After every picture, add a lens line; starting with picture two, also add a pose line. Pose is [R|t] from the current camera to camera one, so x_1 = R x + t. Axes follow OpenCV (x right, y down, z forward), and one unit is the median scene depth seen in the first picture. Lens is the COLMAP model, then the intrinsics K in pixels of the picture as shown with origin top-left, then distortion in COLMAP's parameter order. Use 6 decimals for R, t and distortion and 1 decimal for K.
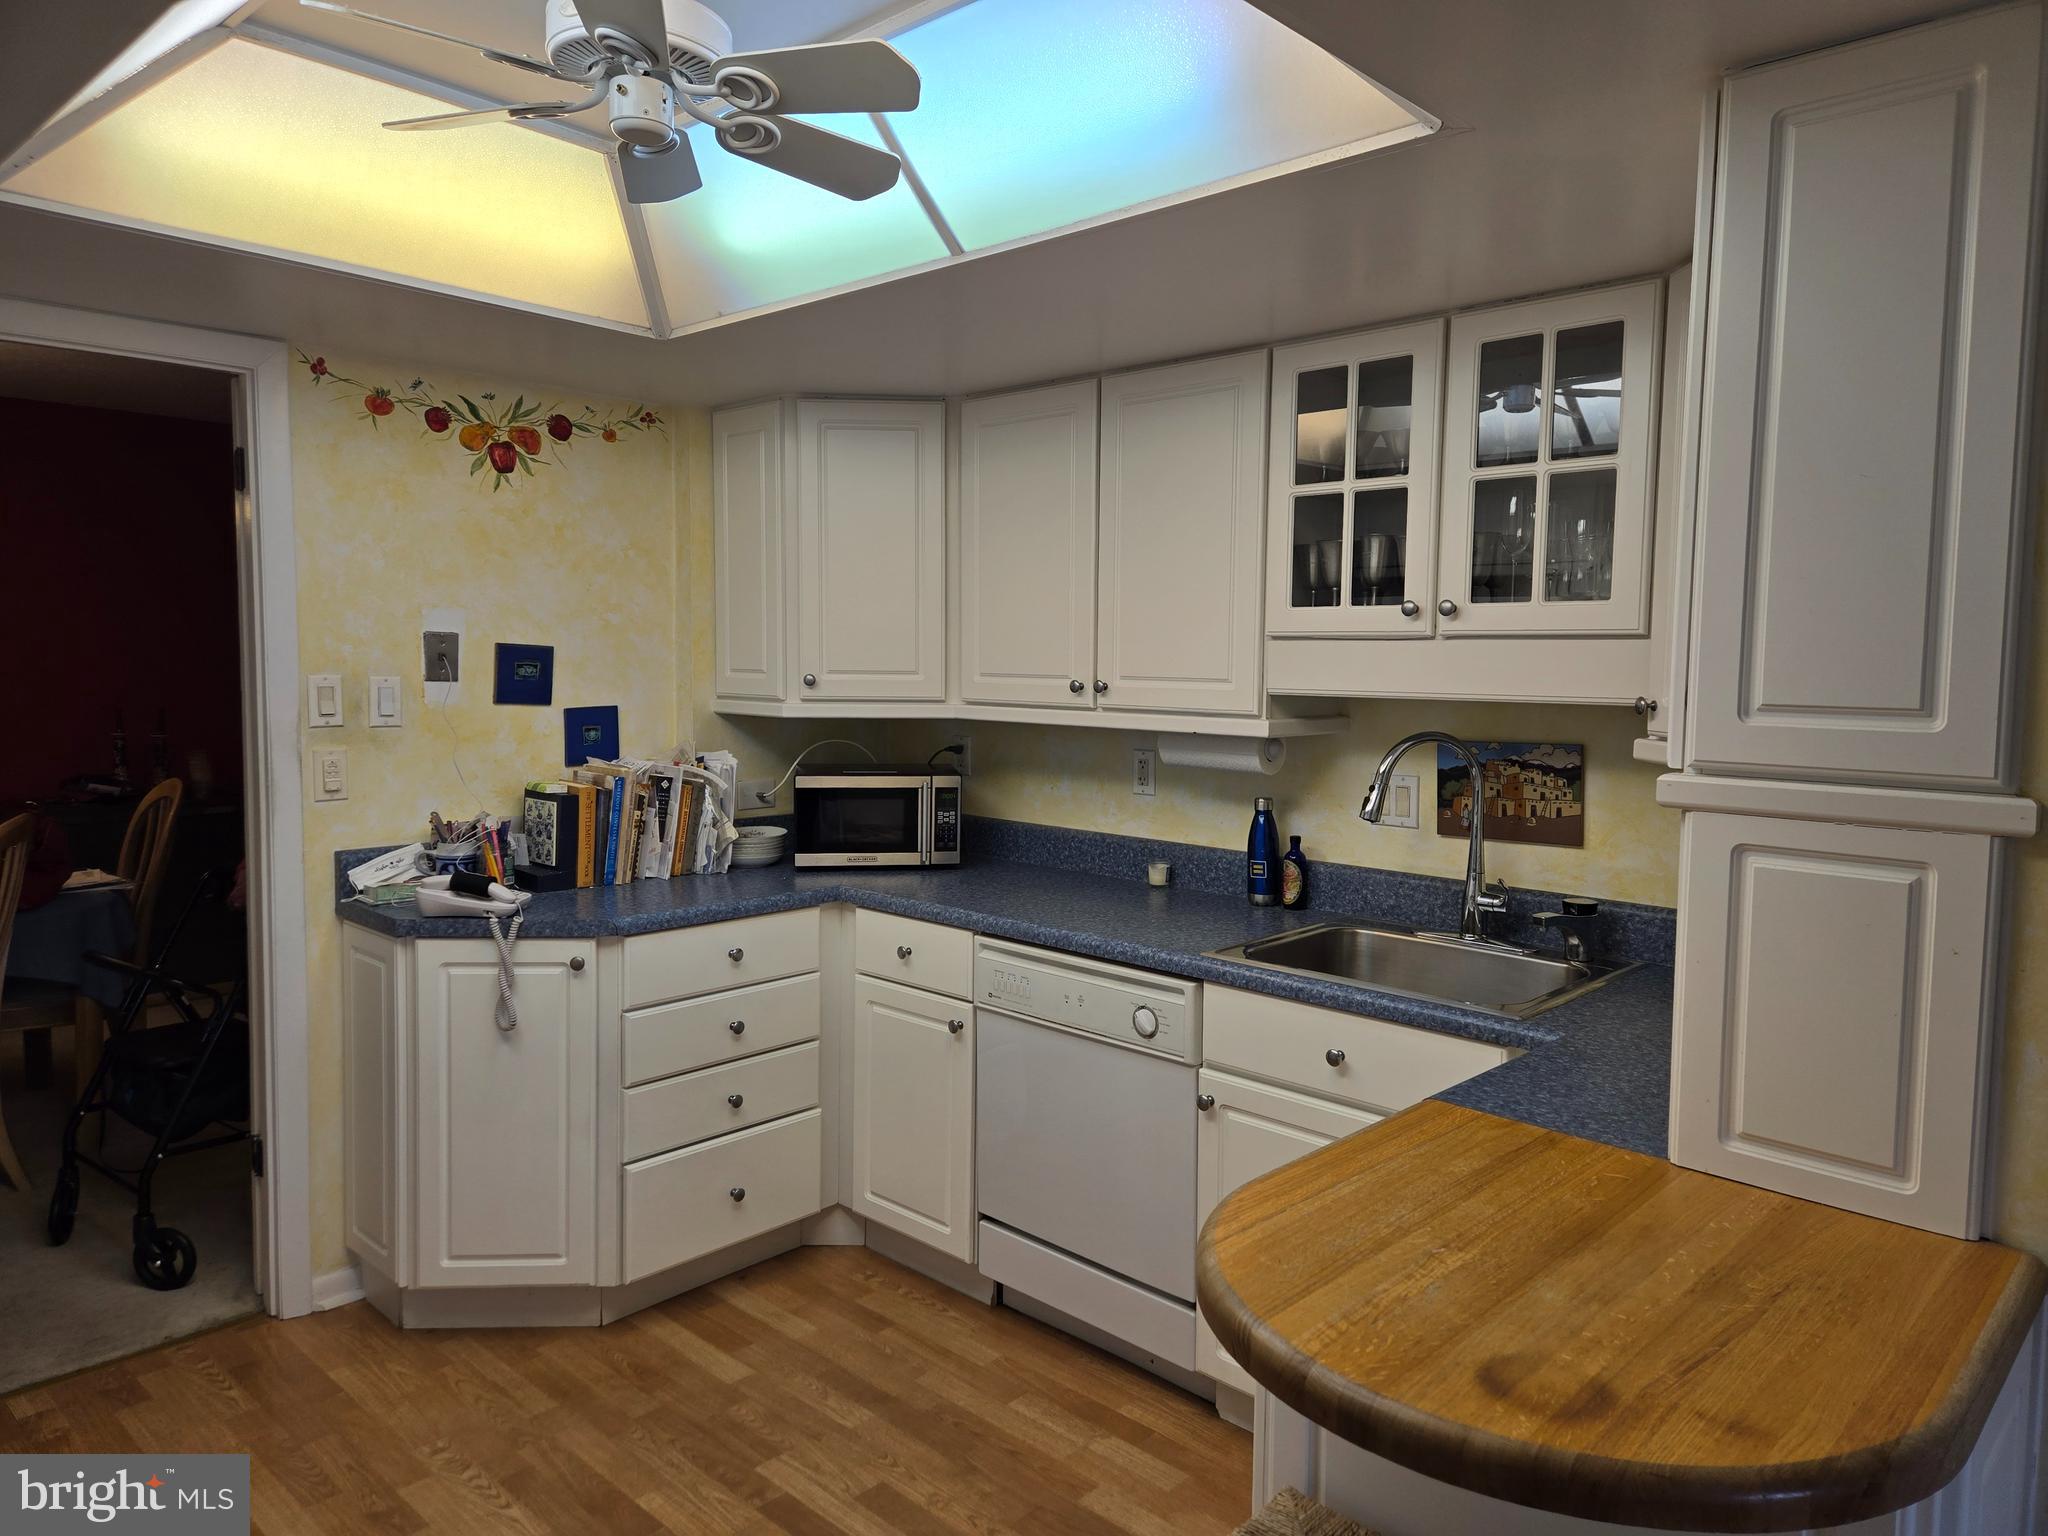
lens RADIAL K [[1364.6, 0, 1024.0], [0, 1364.6, 768.0], [0, 0, 1]] dist [0.097745, -0.084567]
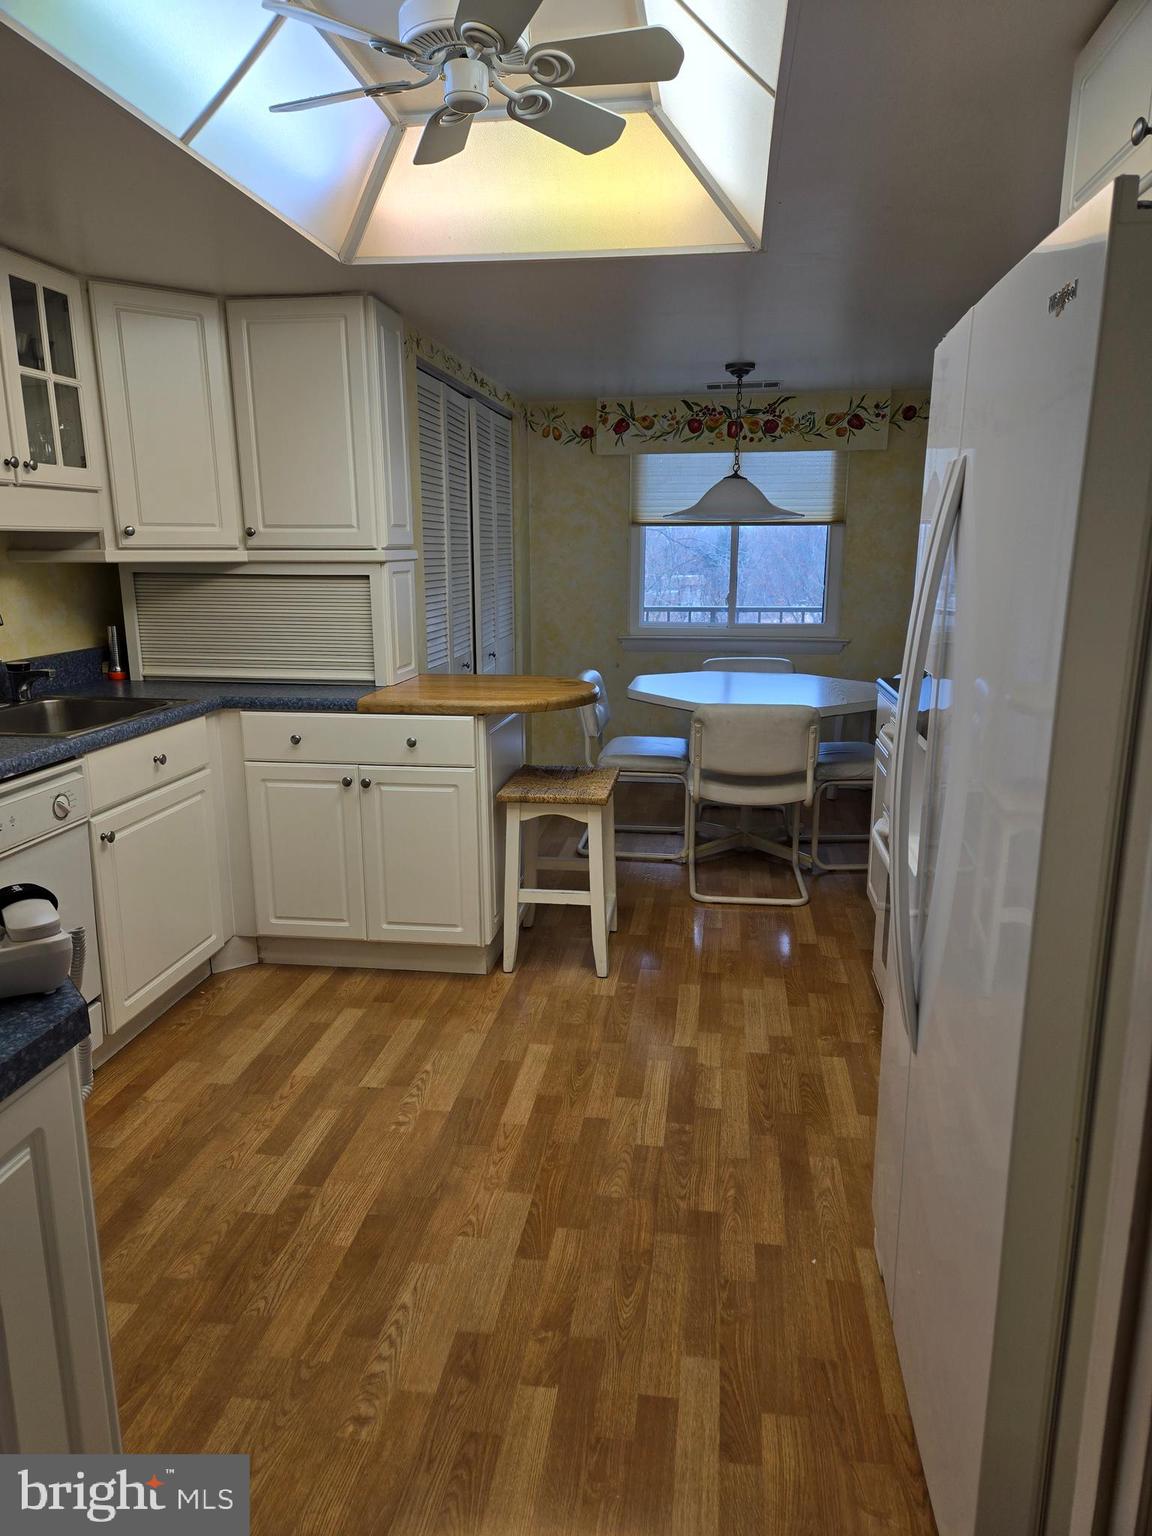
lens RADIAL K [[1023.5, 0, 576.0], [0, 1023.5, 768.0], [0, 0, 1]] dist [0.097745, -0.084567]
pose [[-0.574141, -0.185153, 0.797546, -0.985280], [0.067665, 0.960033, 0.271586, -0.074829], [-0.815955, 0.209895, -0.538666, 1.210566]]
